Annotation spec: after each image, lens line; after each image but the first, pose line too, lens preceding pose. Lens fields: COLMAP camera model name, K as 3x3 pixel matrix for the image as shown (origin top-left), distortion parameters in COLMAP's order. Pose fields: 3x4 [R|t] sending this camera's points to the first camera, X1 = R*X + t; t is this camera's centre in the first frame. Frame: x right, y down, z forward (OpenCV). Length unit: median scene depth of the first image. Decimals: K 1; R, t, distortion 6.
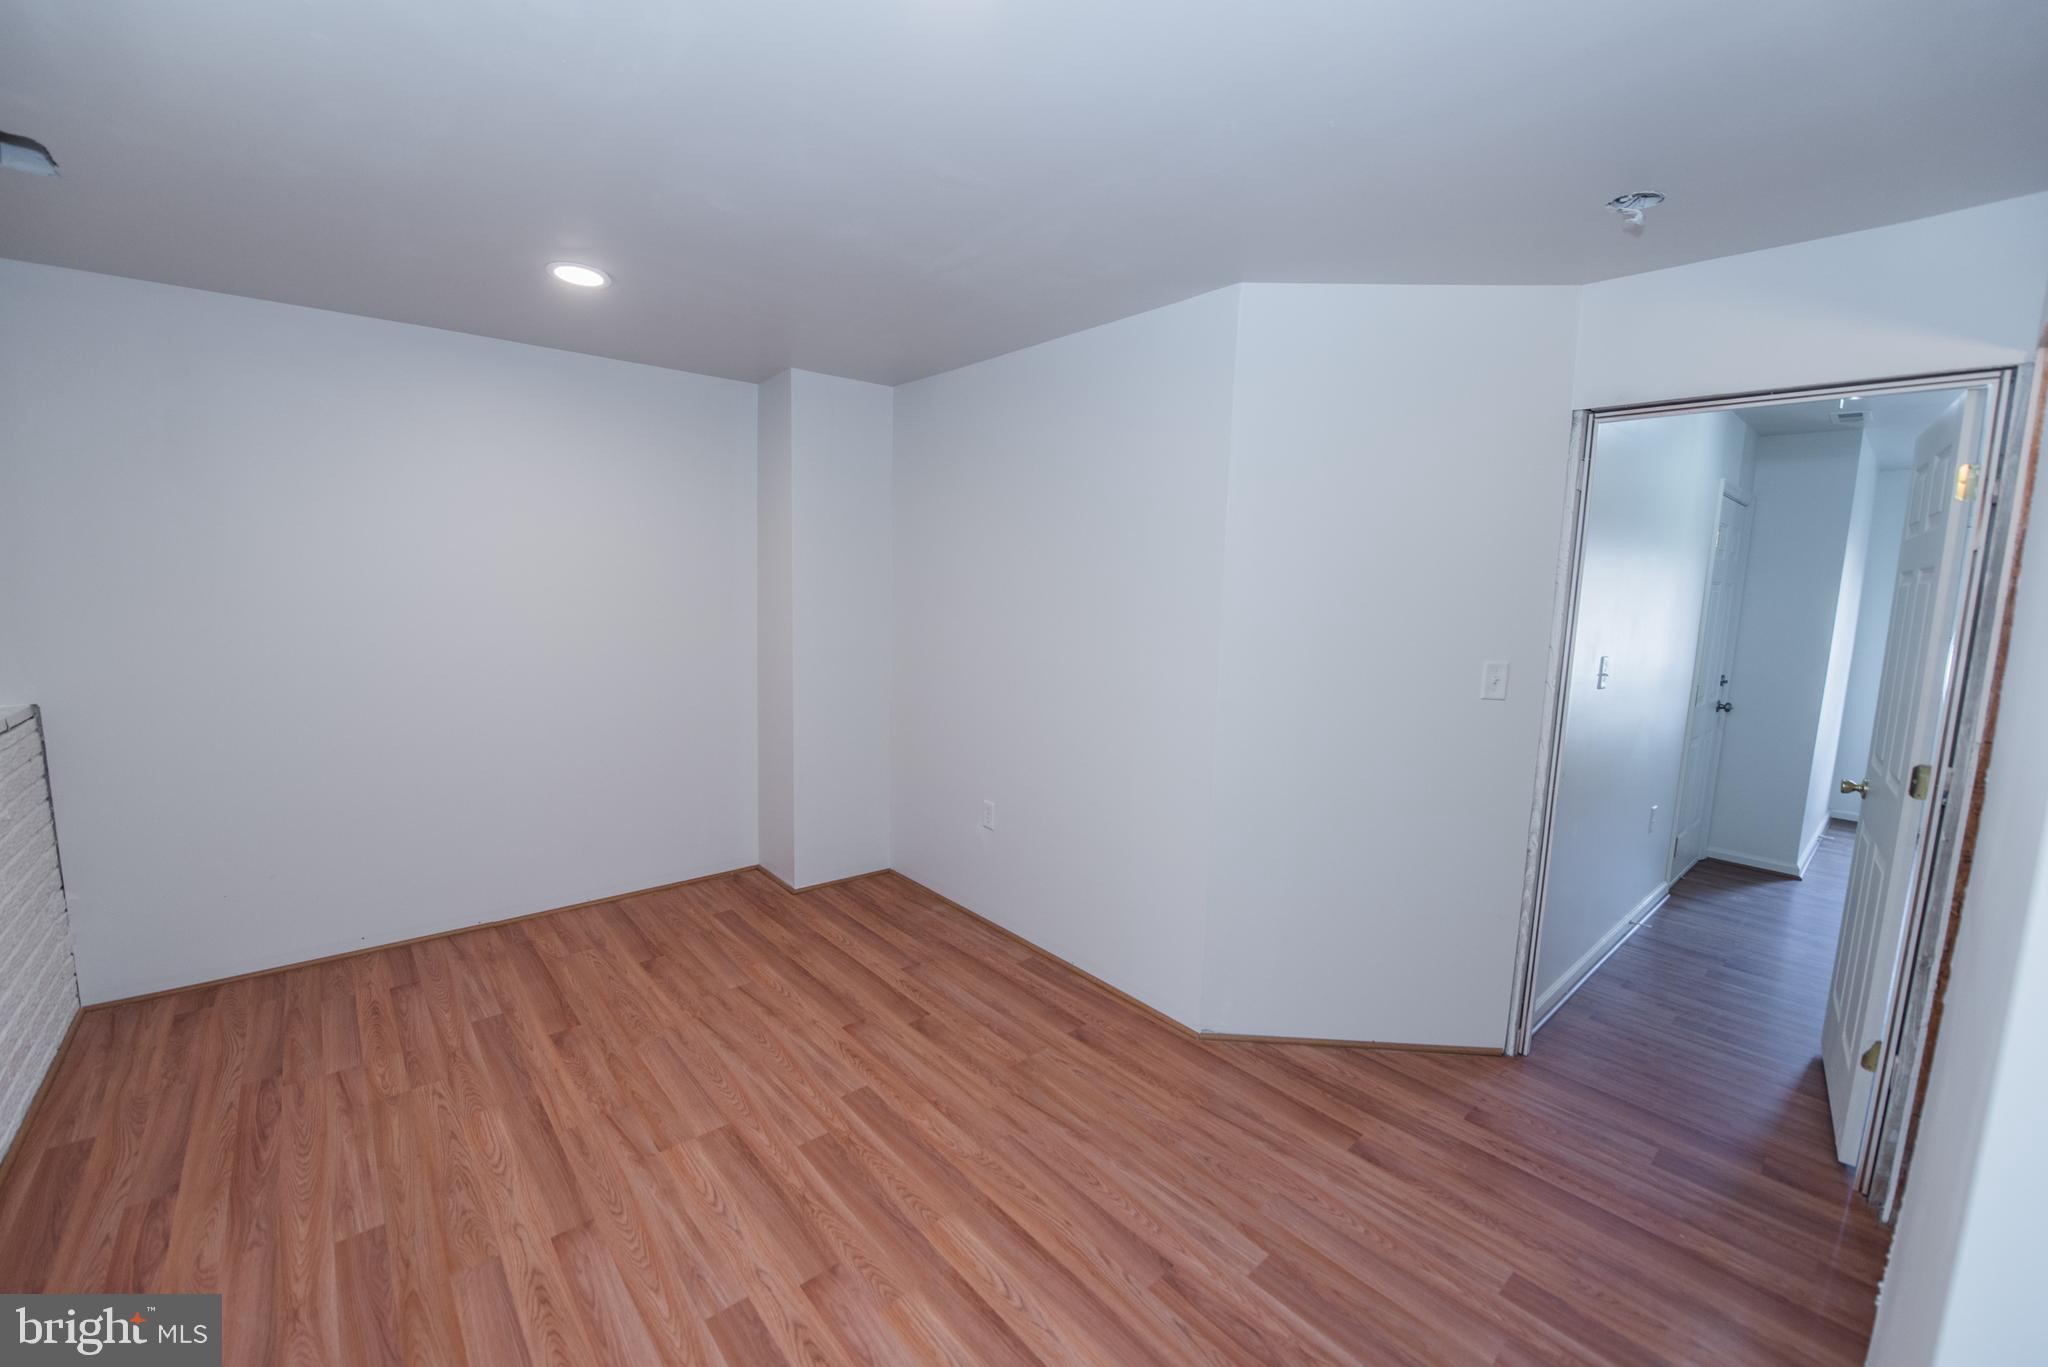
lens RADIAL K [[813.6, 0, 1020.7], [0, 813.6, 680.8], [0, 0, 1]] dist [-0.015341, -0.002847]
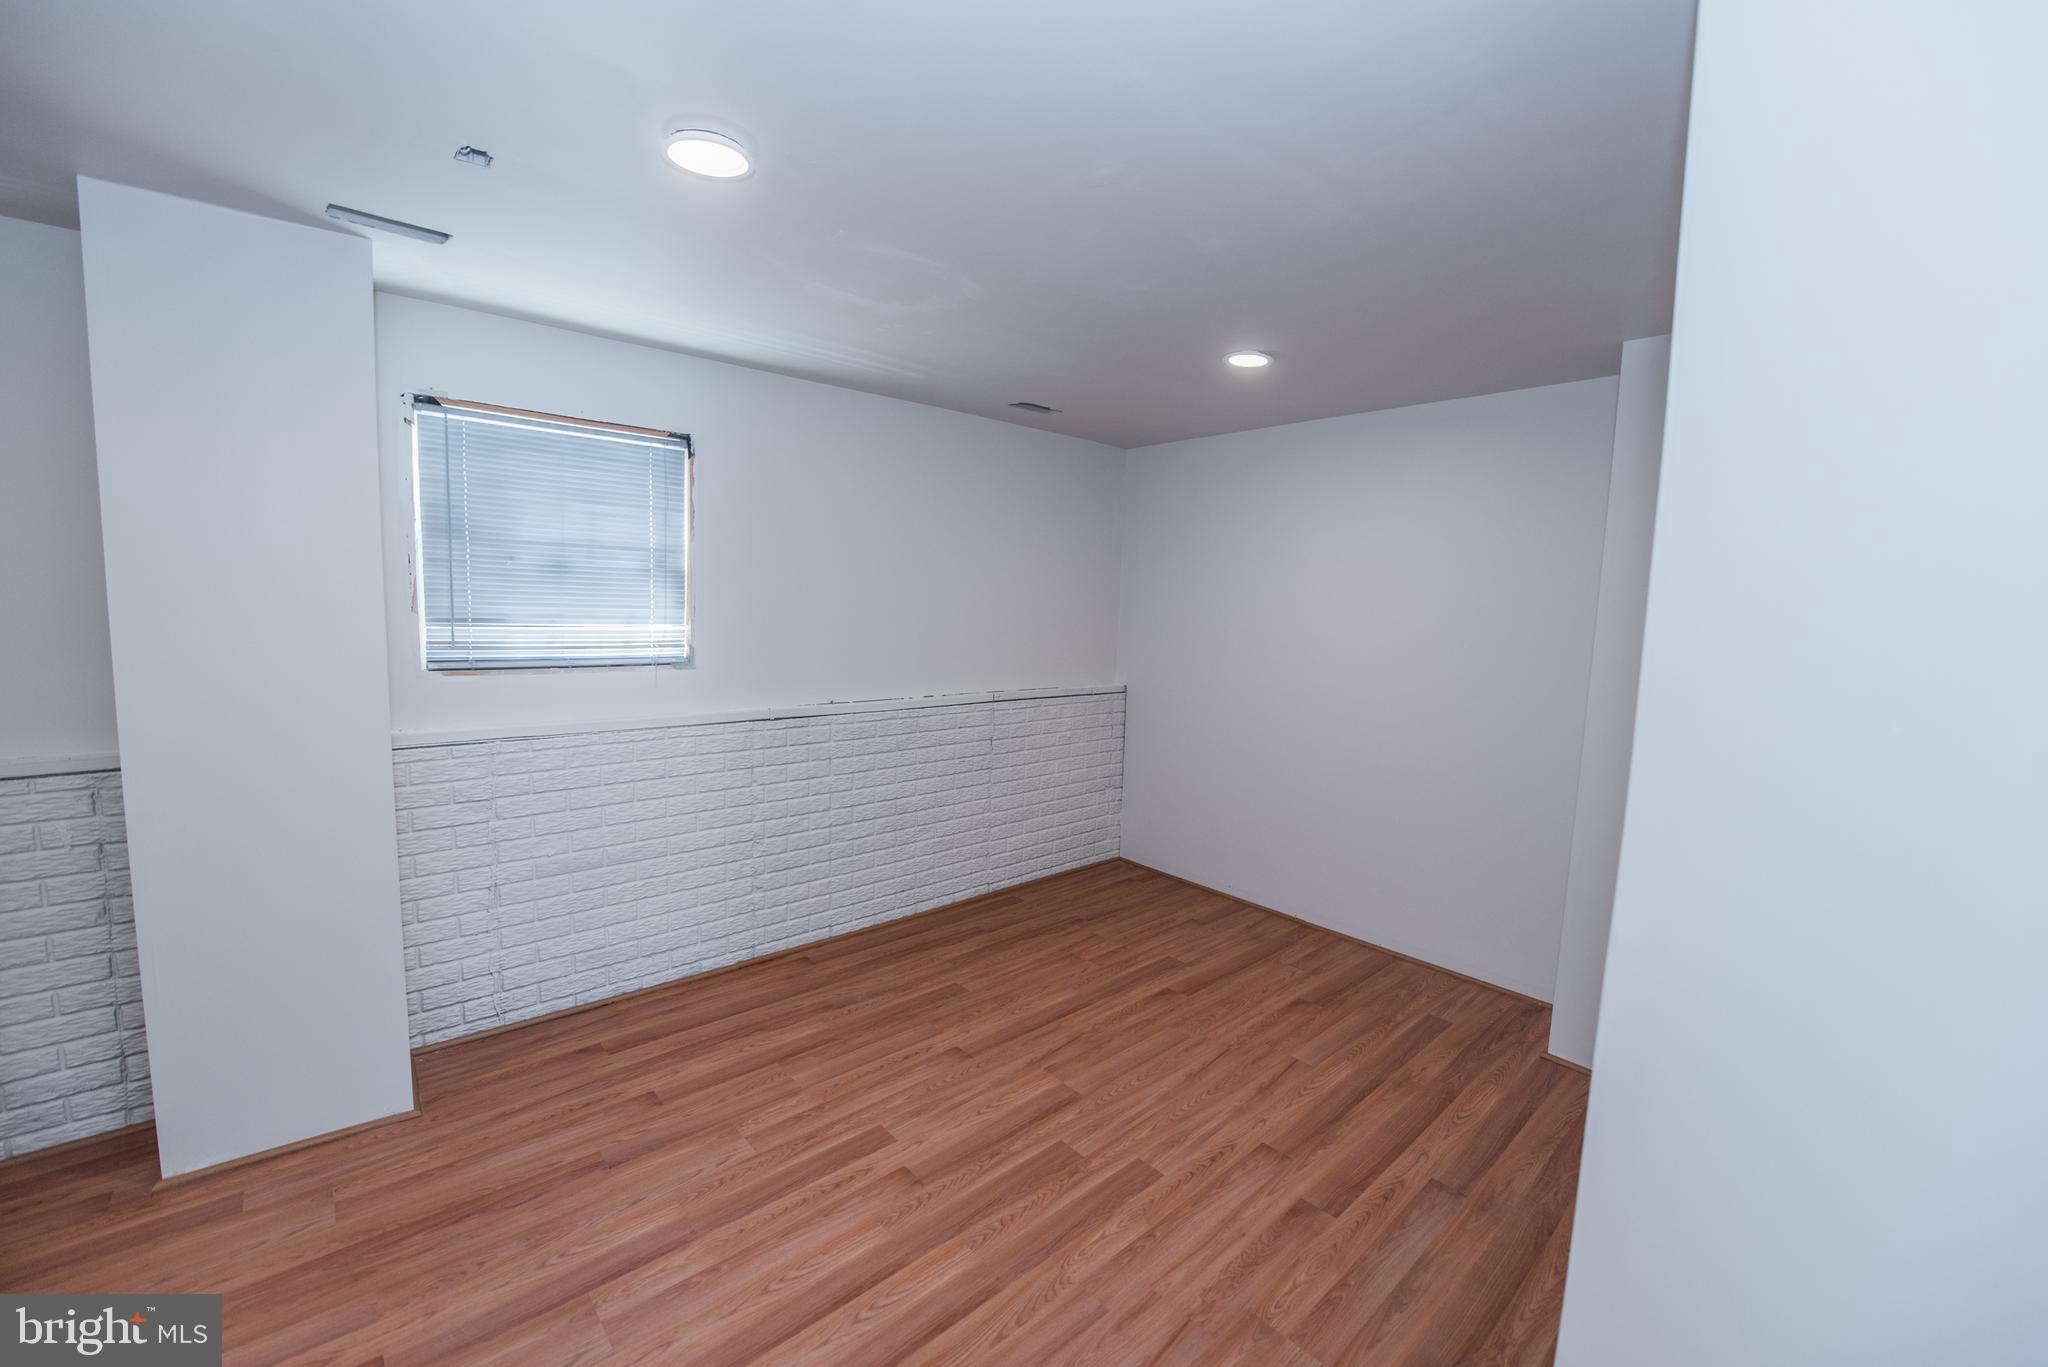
lens RADIAL K [[813.6, 0, 1022.9], [0, 813.6, 686.3], [0, 0, 1]] dist [-0.015341, -0.002847]
pose [[0.016329, 0.085001, -0.996247, 0.654718], [-0.157451, 0.984167, 0.081390, -0.086194], [0.987392, 0.155531, 0.029454, 0.724855]]
